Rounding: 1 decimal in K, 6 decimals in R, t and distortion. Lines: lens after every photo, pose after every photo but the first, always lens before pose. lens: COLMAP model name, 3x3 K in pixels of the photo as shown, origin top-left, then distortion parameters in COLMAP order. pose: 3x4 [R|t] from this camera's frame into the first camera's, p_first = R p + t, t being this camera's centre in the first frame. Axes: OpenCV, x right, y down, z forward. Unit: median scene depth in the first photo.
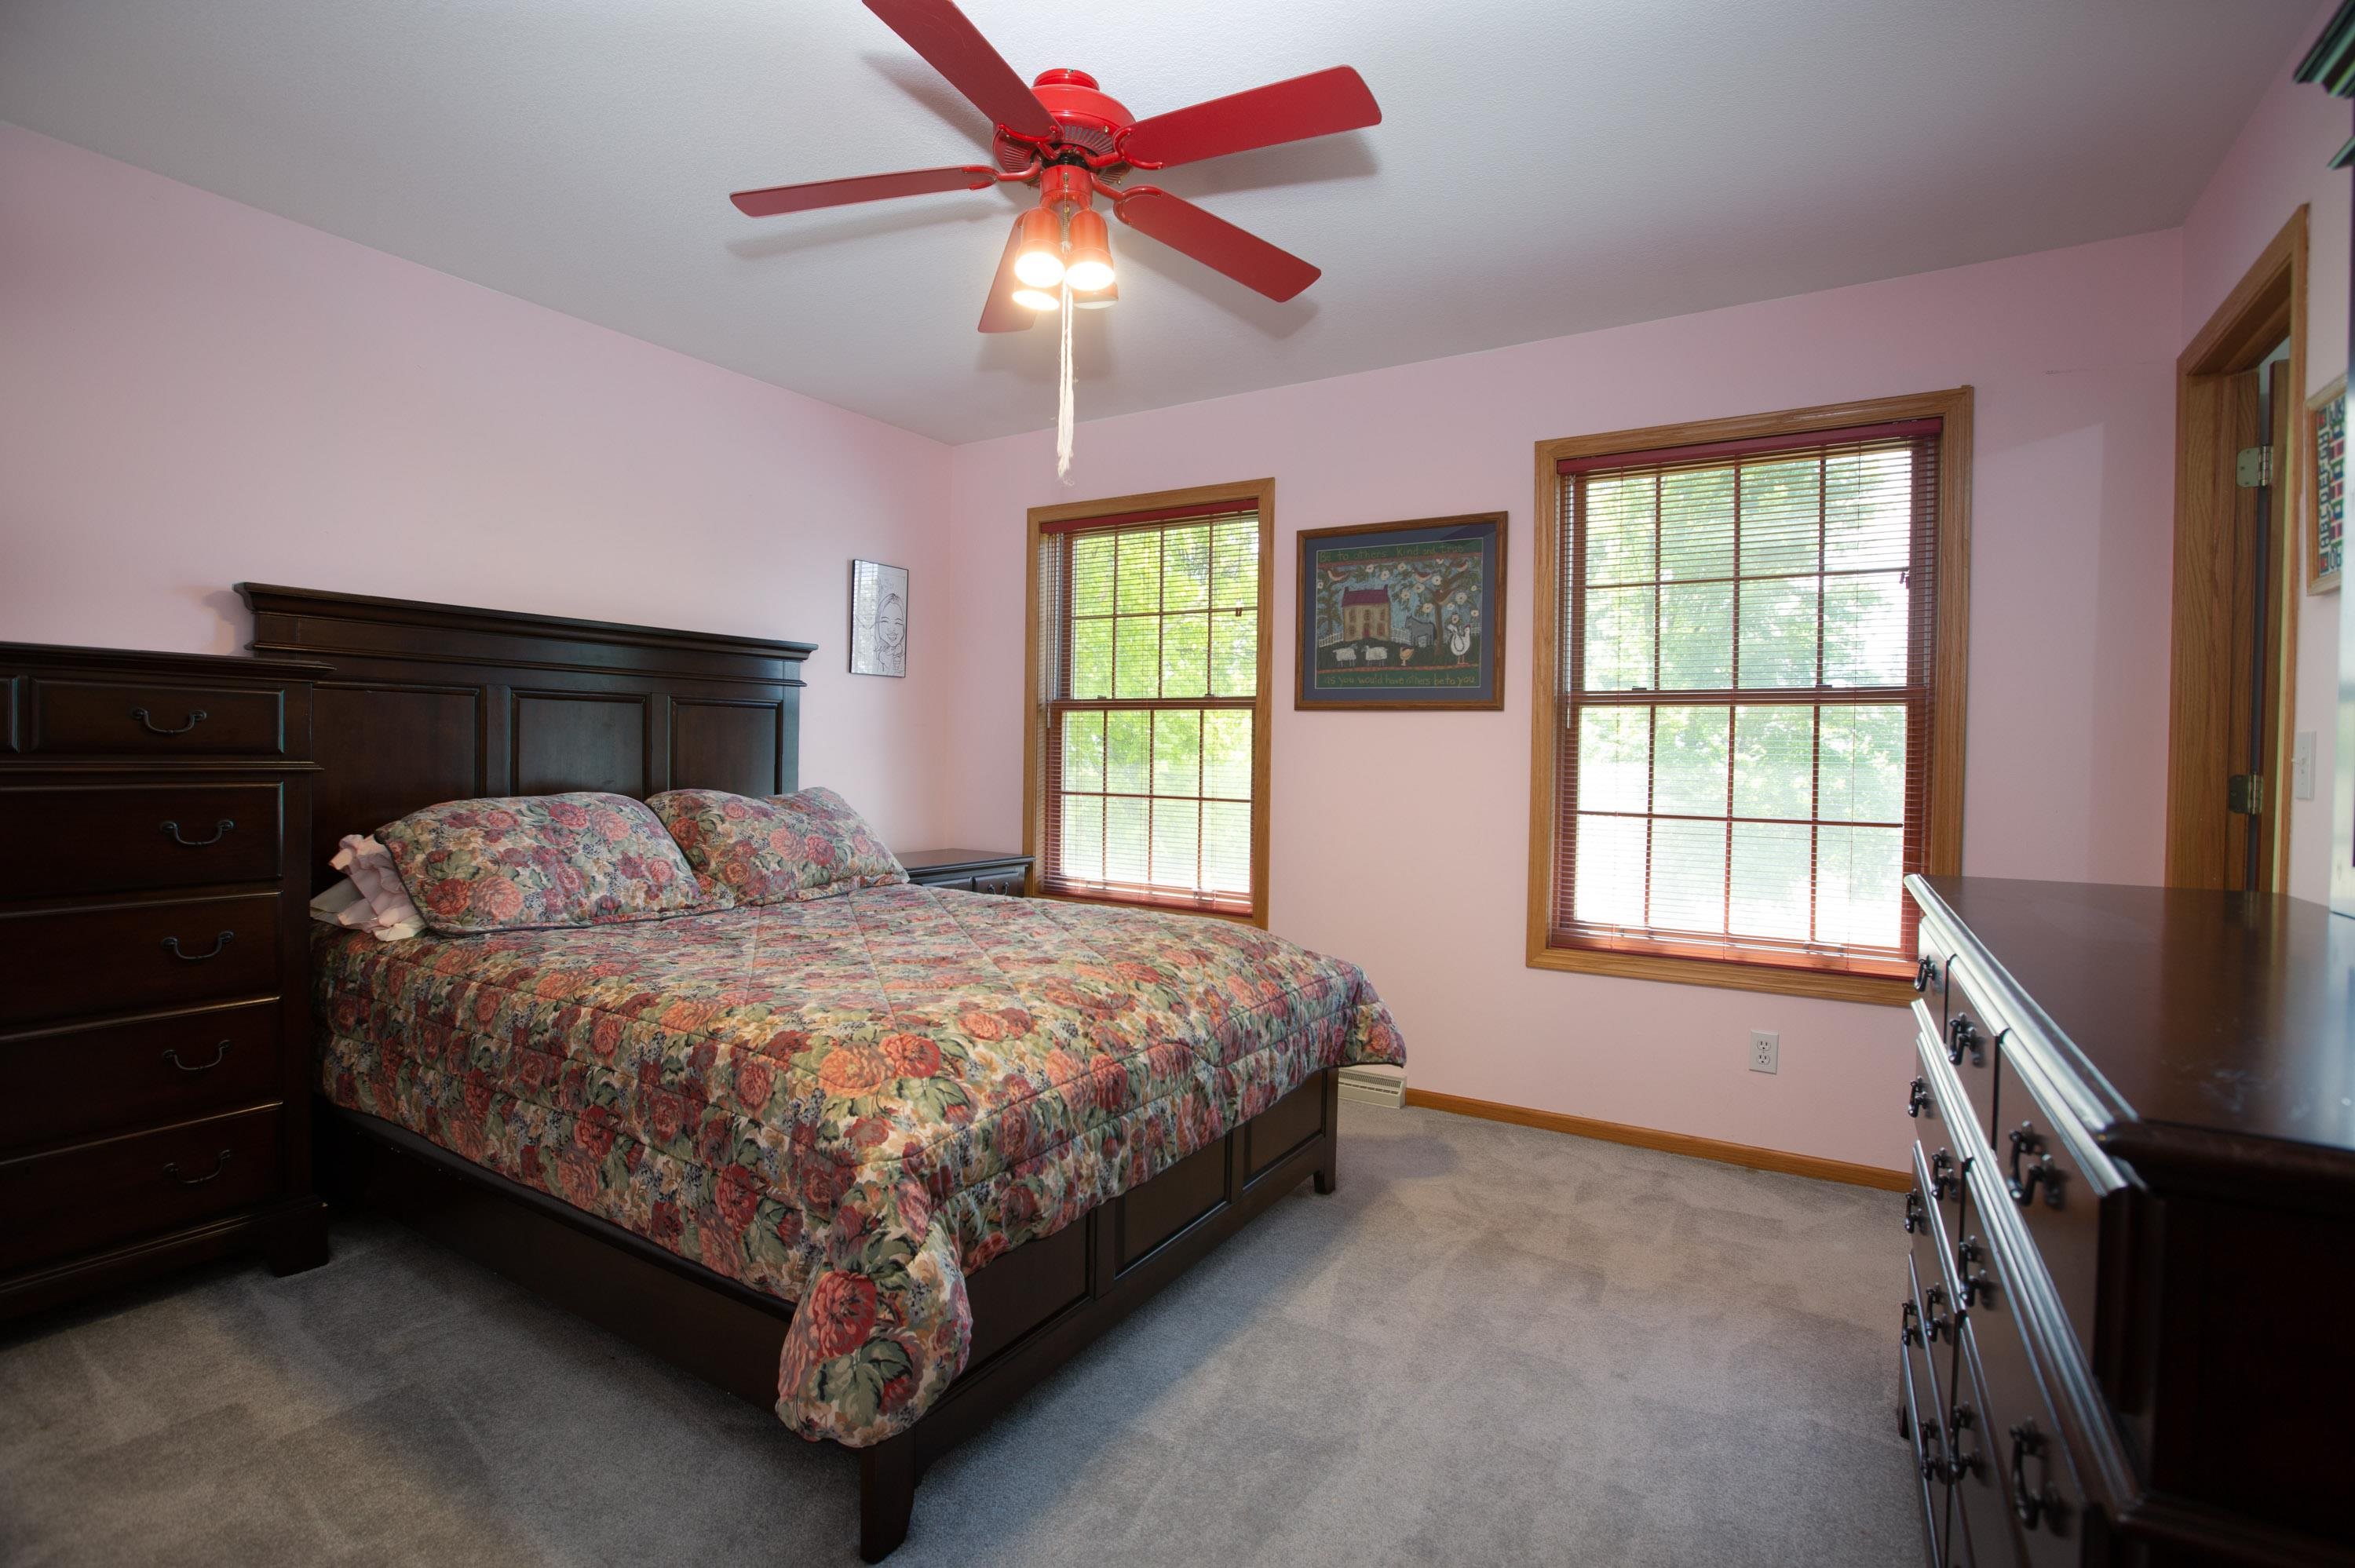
lens RADIAL K [[1095.1, 0, 1179.4], [0, 1095.1, 778.4], [0, 0, 1]] dist [-0.031916, 0.004686]
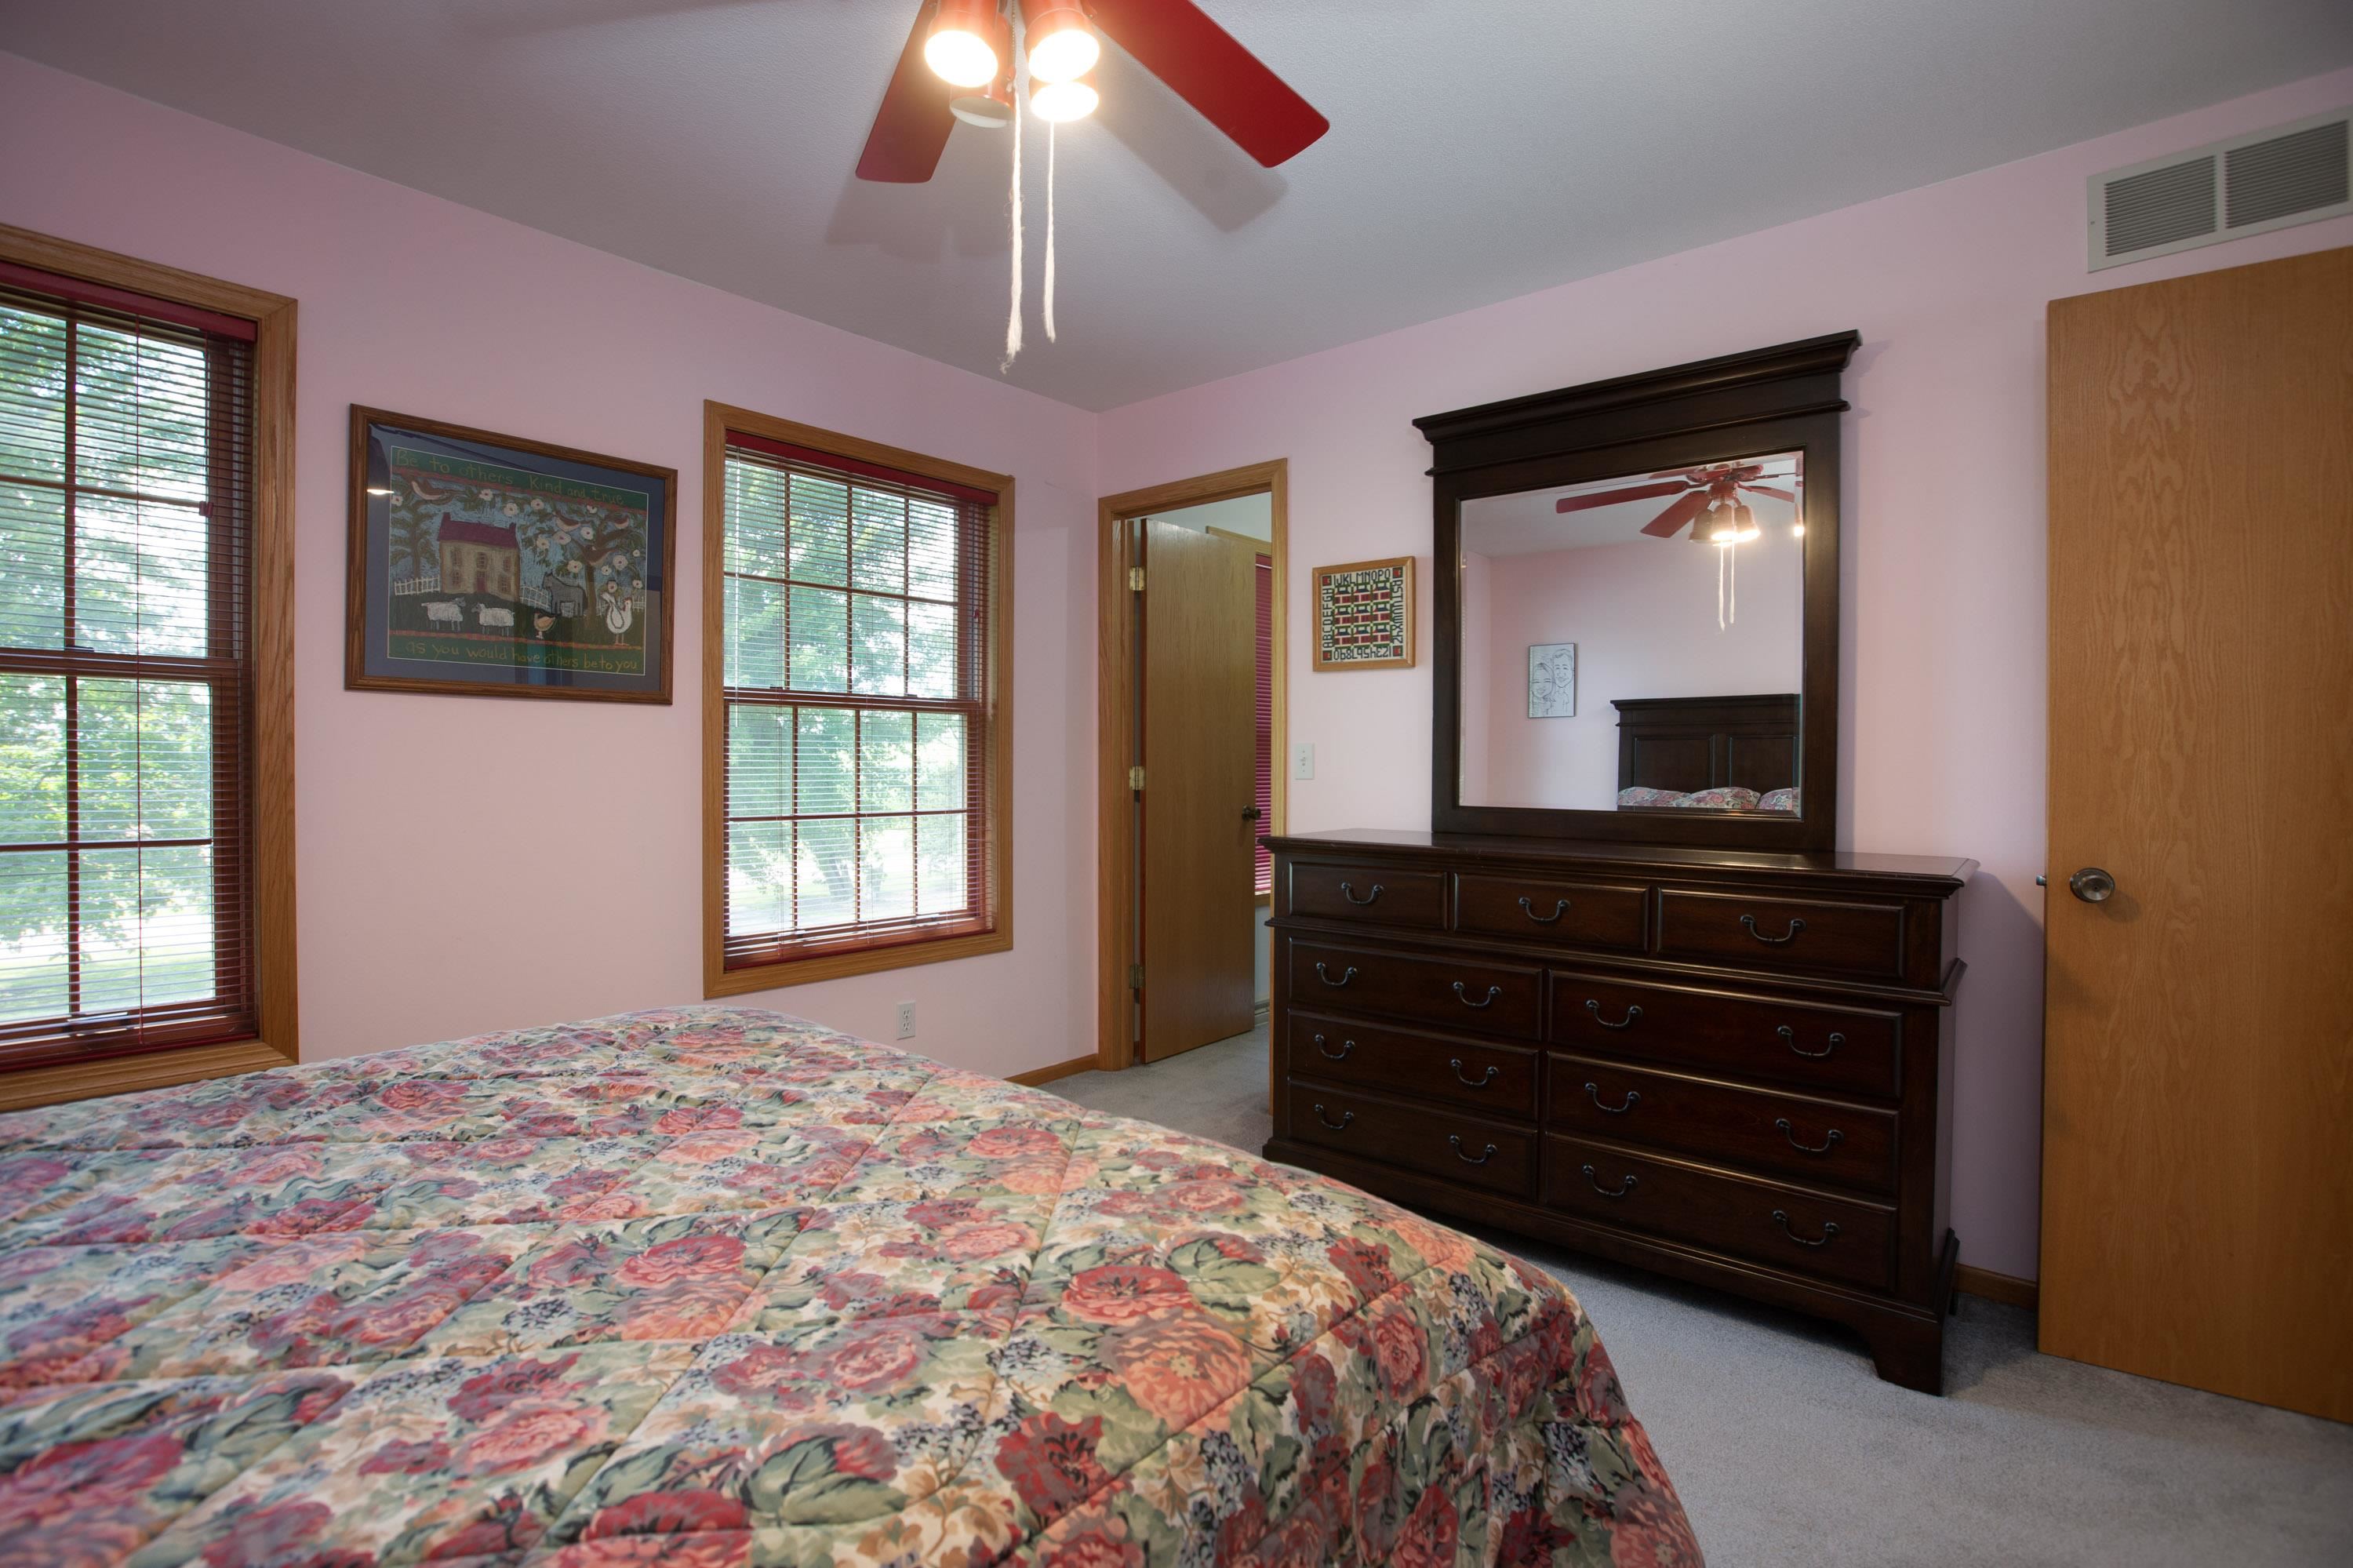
lens RADIAL K [[1094.4, 0, 1172.6], [0, 1094.4, 768.7], [0, 0, 1]] dist [-0.031916, 0.004686]
pose [[0.155113, -0.026796, 0.987533, -0.461400], [0.014566, 0.999585, 0.024835, -0.027589], [-0.987789, 0.010532, 0.155439, 0.473458]]
